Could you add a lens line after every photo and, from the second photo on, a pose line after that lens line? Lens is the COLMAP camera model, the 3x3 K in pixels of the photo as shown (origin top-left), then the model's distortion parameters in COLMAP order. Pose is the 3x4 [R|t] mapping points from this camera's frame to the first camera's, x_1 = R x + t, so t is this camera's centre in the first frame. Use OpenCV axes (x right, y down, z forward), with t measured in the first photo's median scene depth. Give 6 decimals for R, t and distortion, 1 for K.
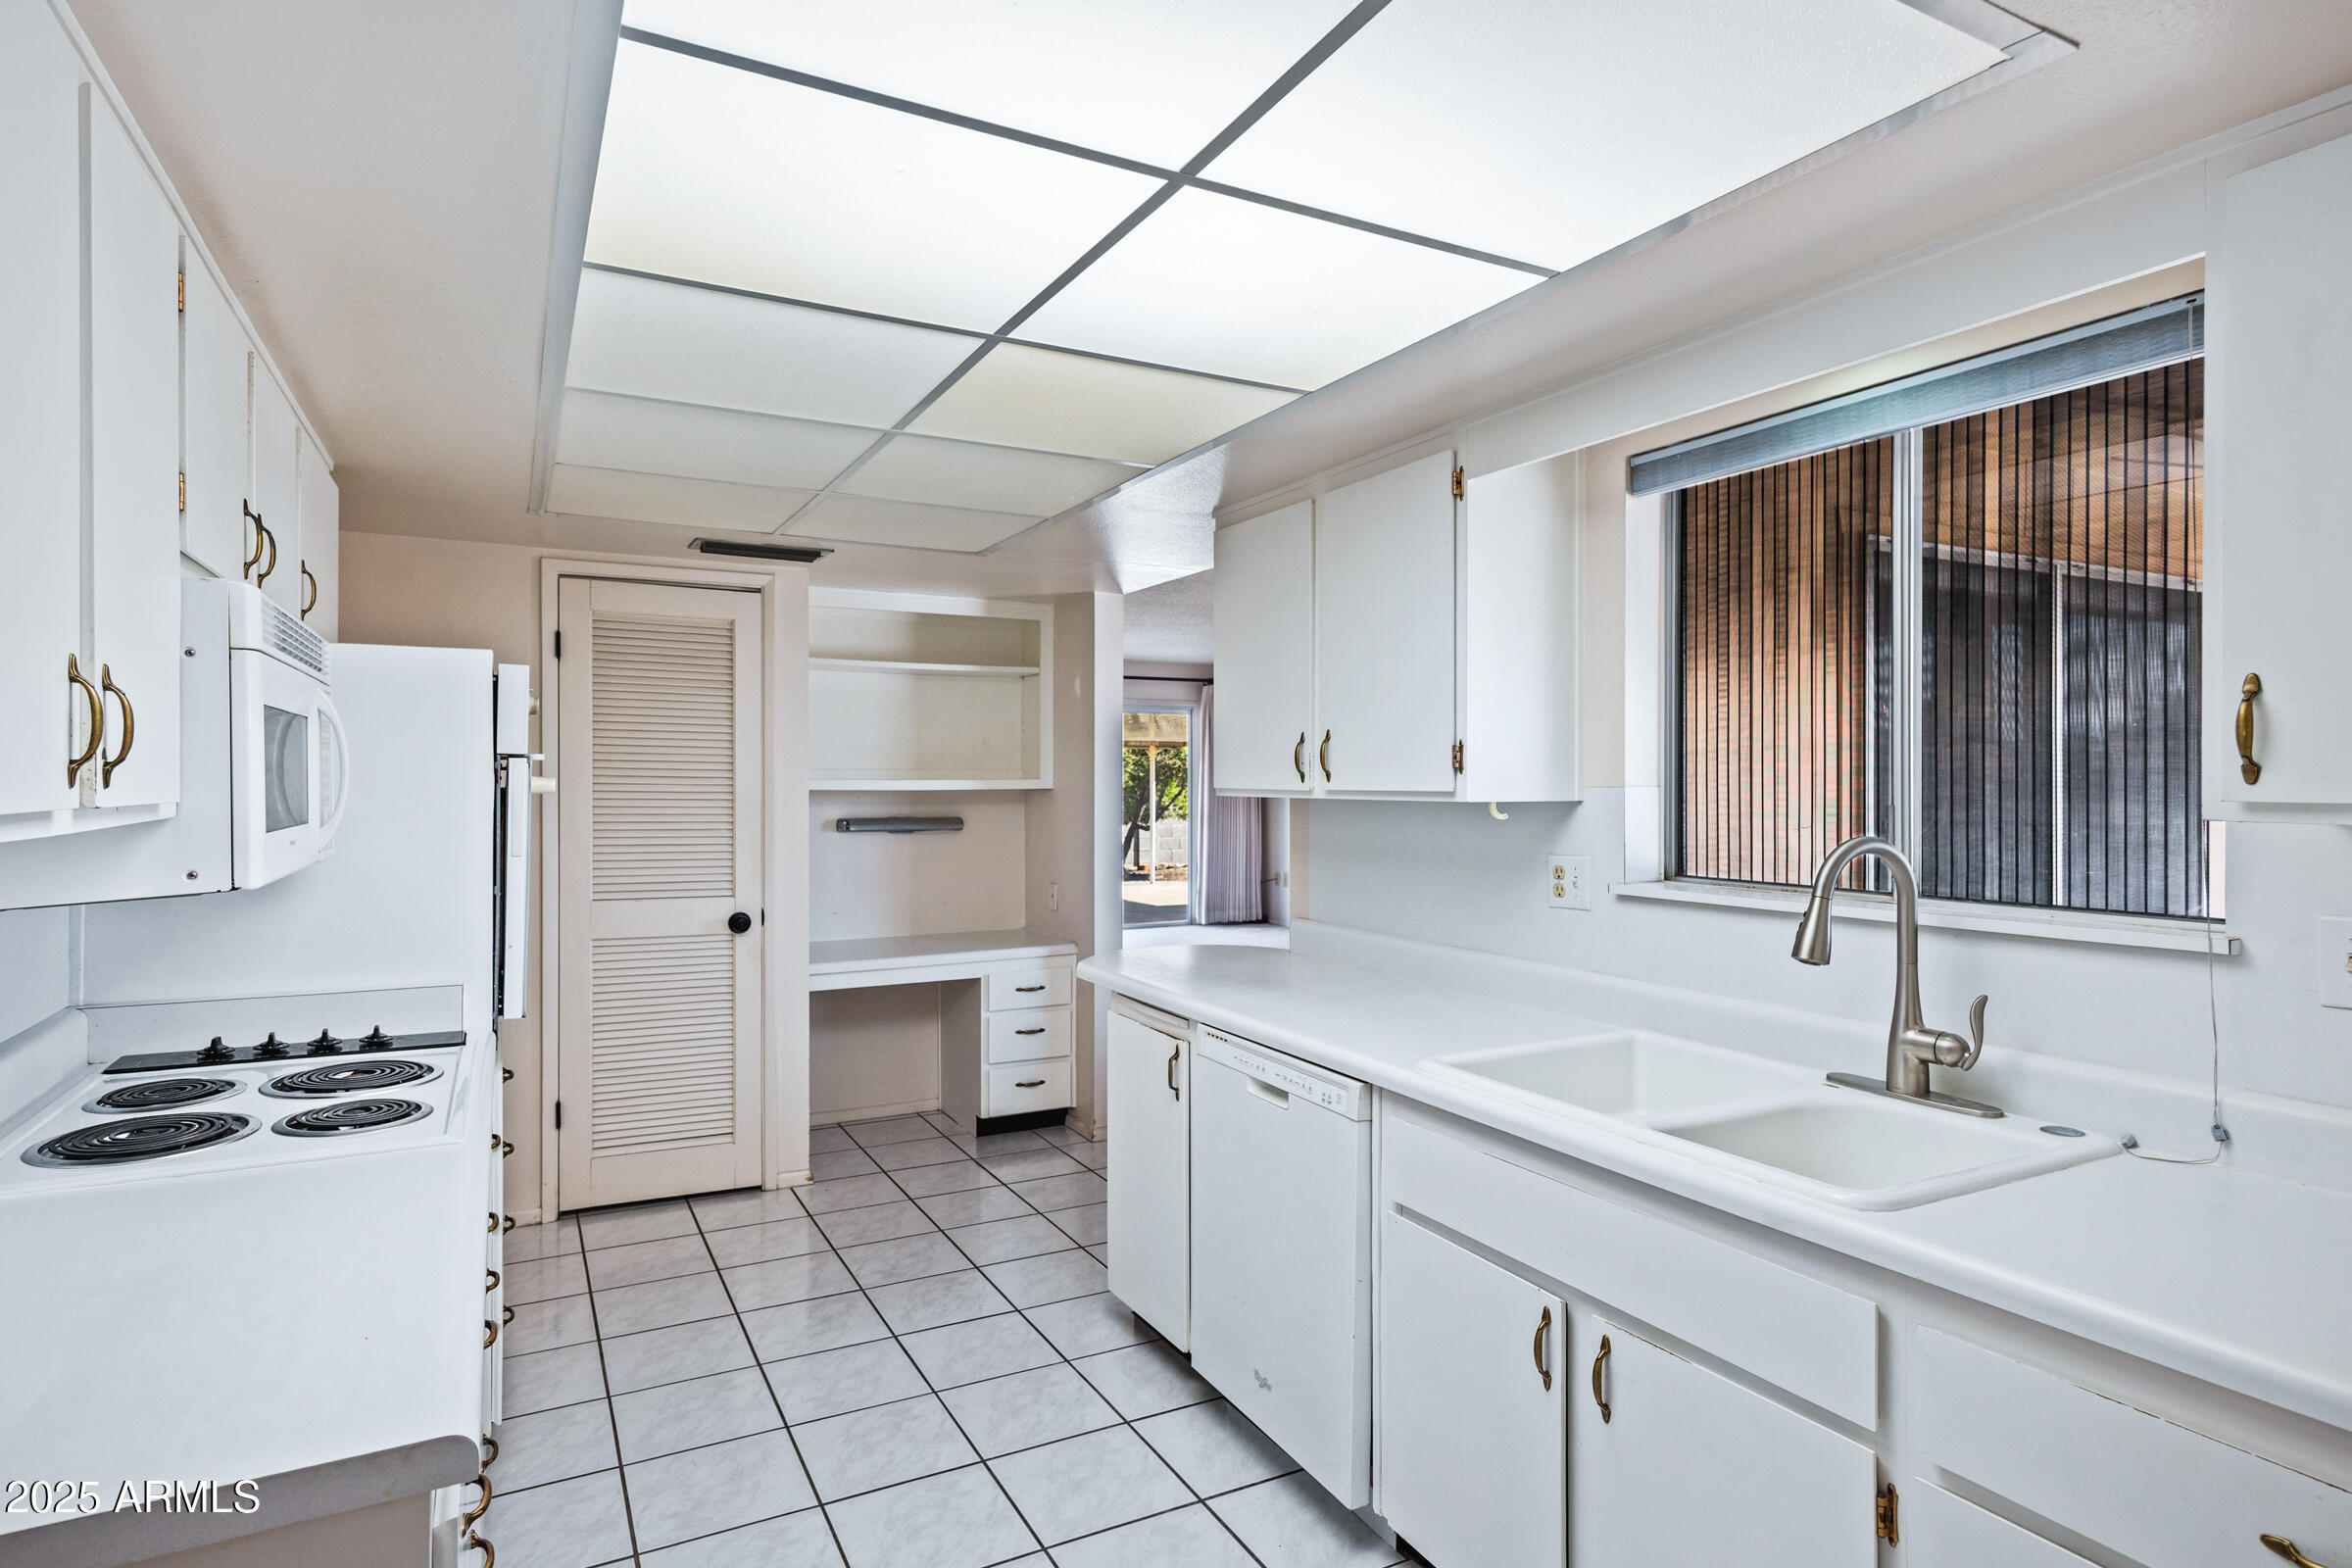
lens RADIAL K [[1247.8, 0, 1183.5], [0, 1247.8, 787.2], [0, 0, 1]] dist [0.004005, 0.001459]
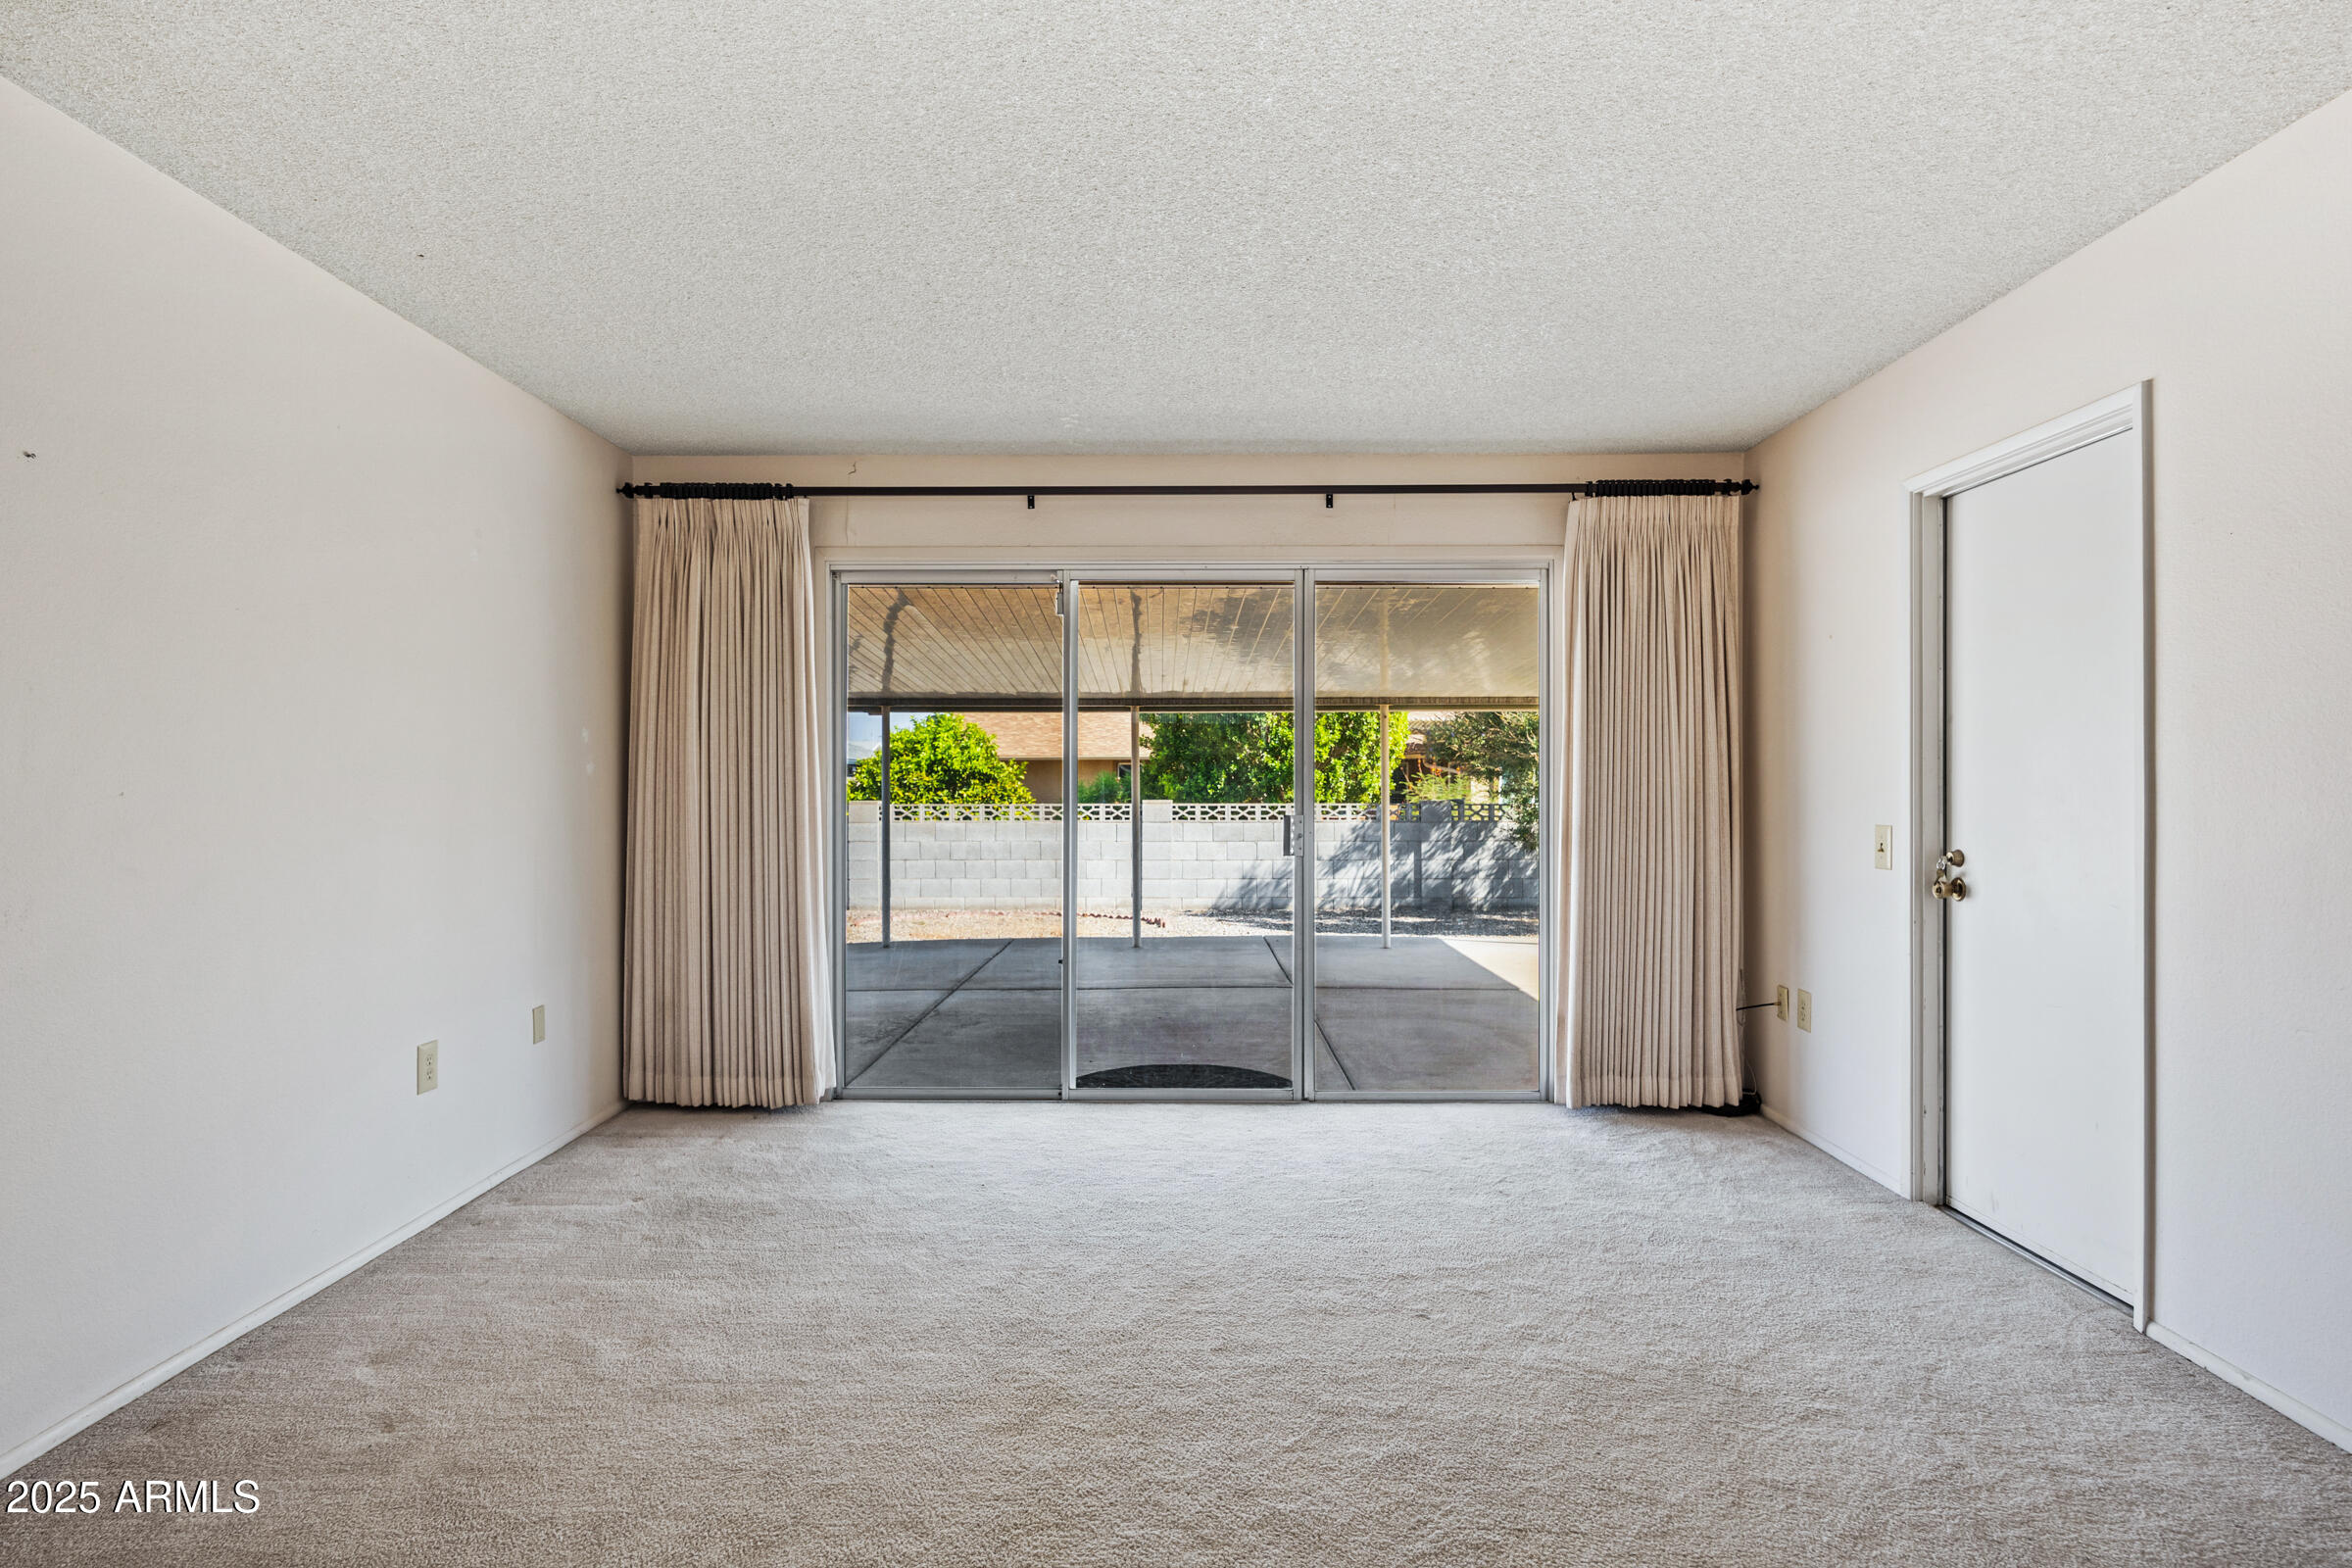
lens RADIAL K [[1247.8, 0, 1170.0], [0, 1247.8, 786.6], [0, 0, 1]] dist [0.004005, 0.001459]
pose [[0.880092, 0.000841, -0.474803, 0.091523], [0.000757, 0.999995, 0.003175, 0.004550], [0.474803, -0.003154, 0.880086, 0.566049]]
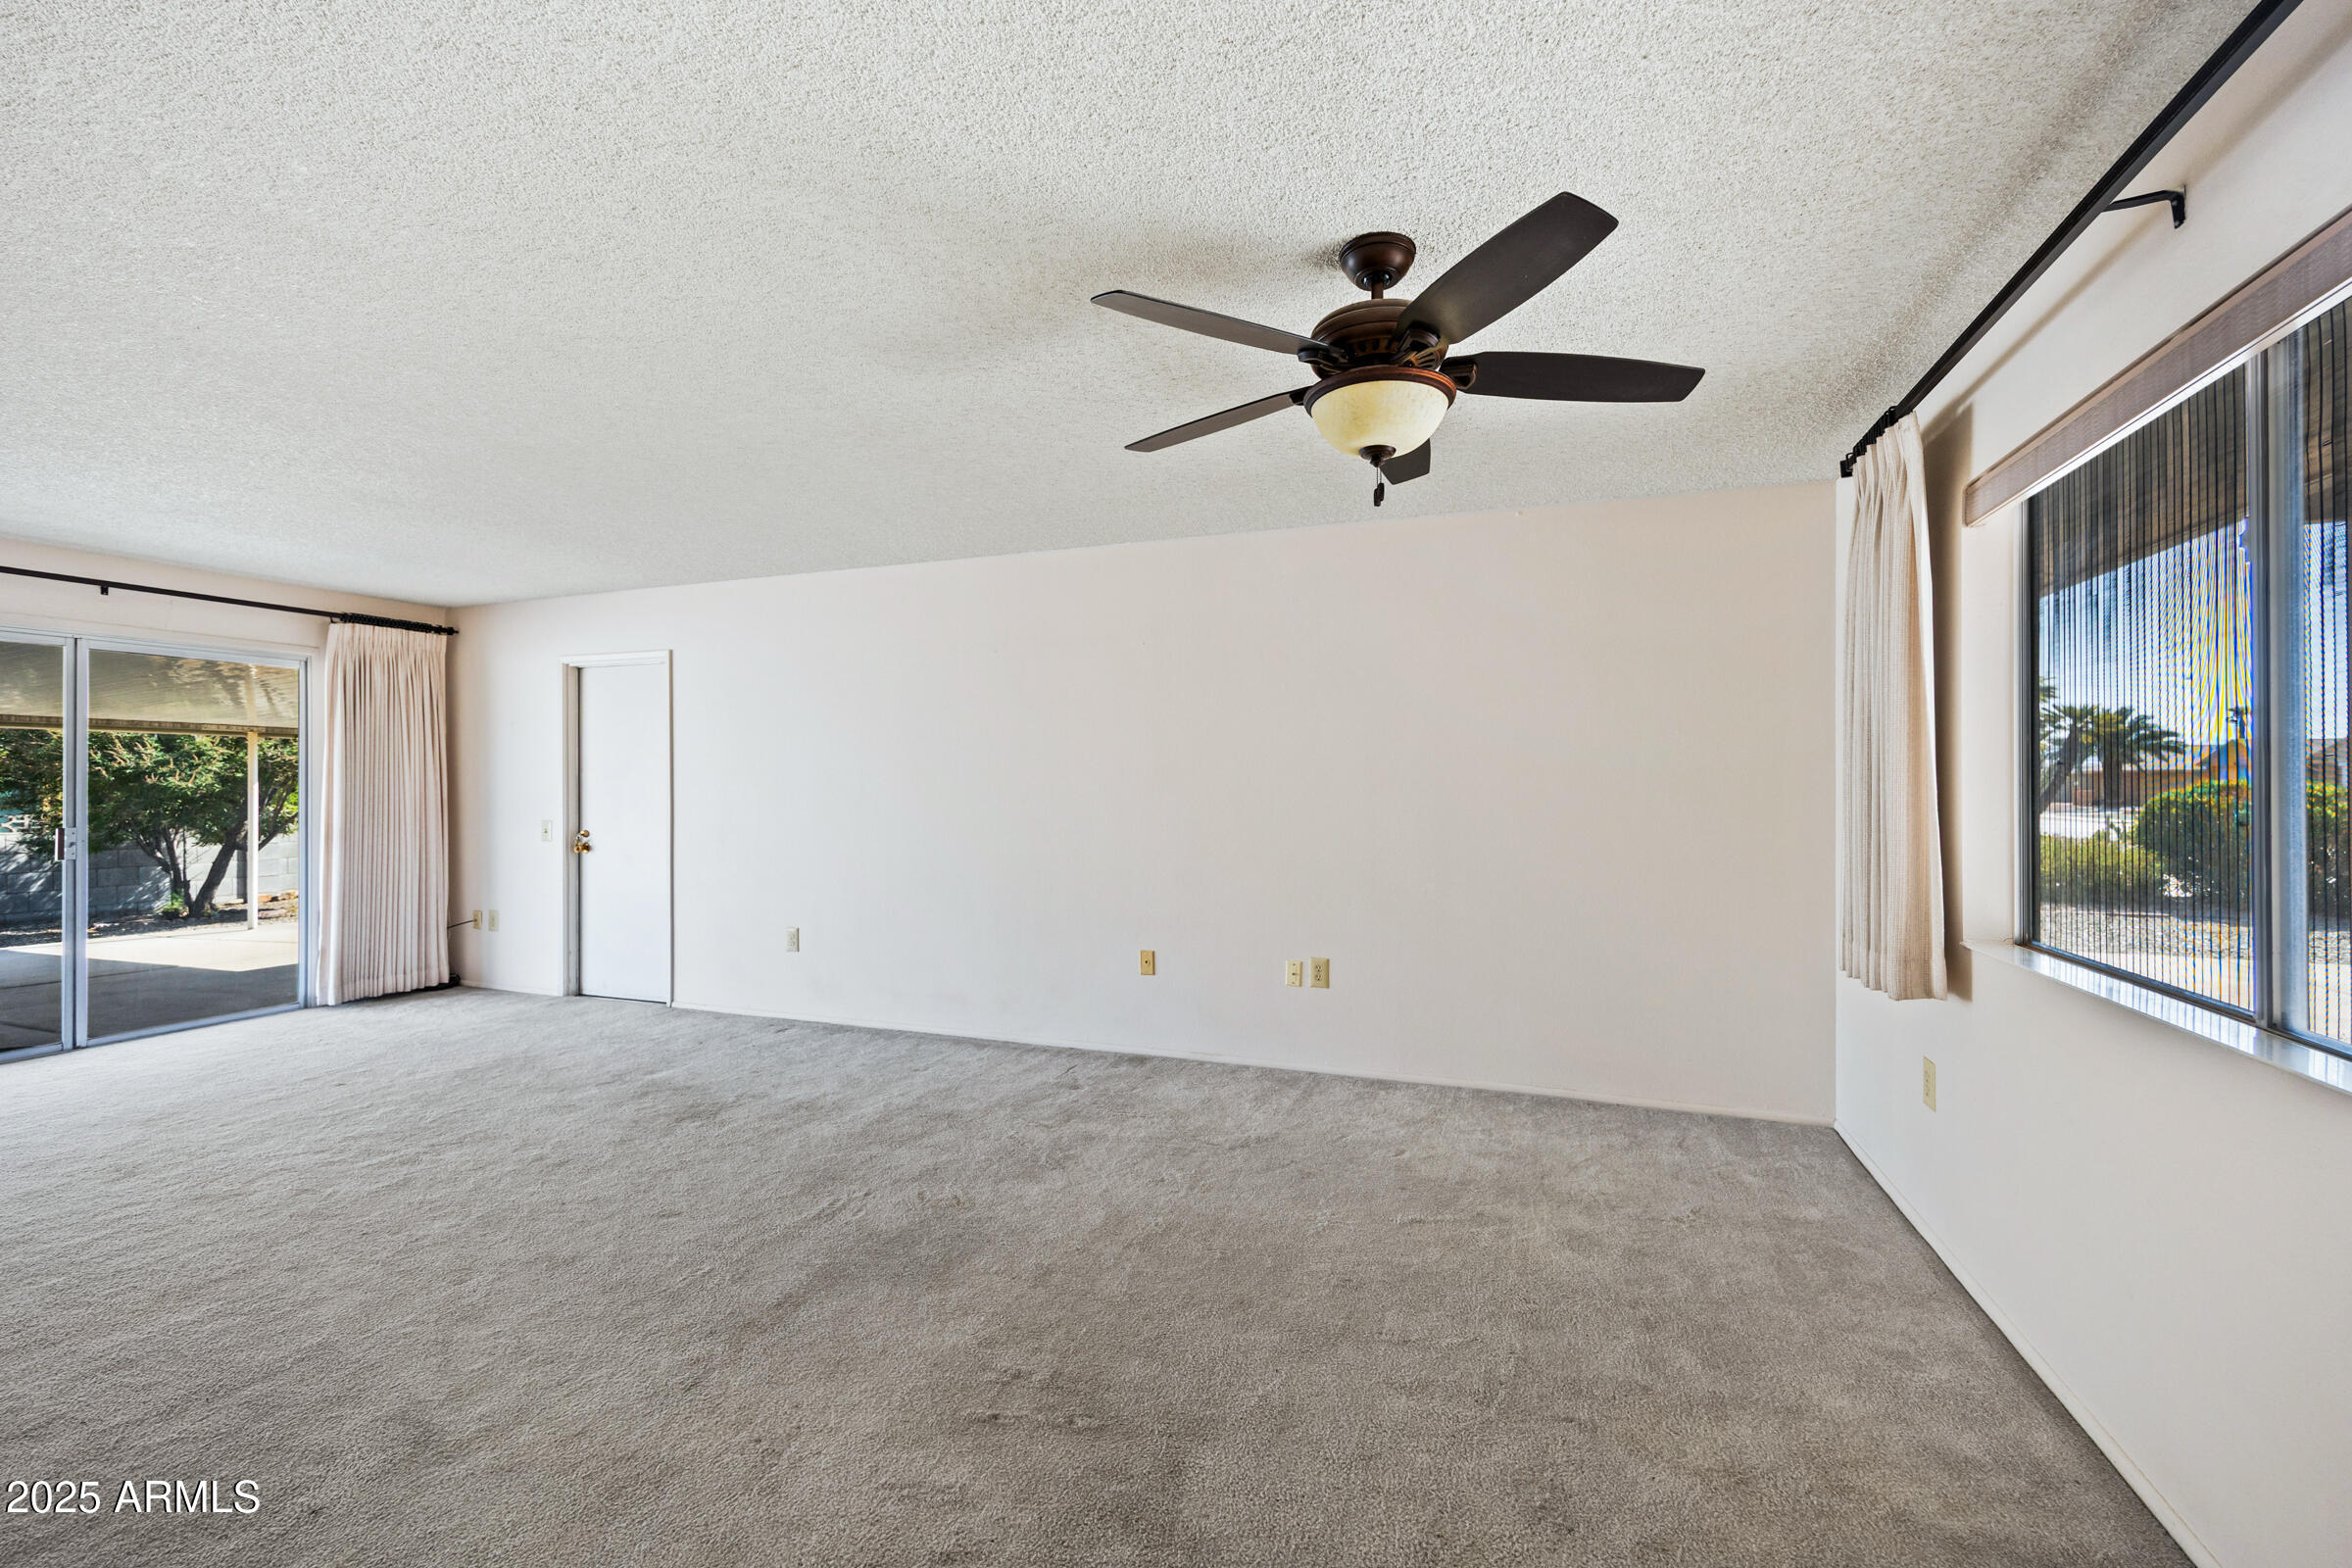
lens RADIAL K [[933.5, 0, 1196.8], [0, 933.5, 784.9], [0, 0, 1]] dist [0.003518, 0.000787]
pose [[0.740493, -0.001085, 0.672063, 0.021522], [0.003122, 0.999993, -0.001825, -0.001053], [-0.672057, 0.003449, 0.740491, 0.334568]]
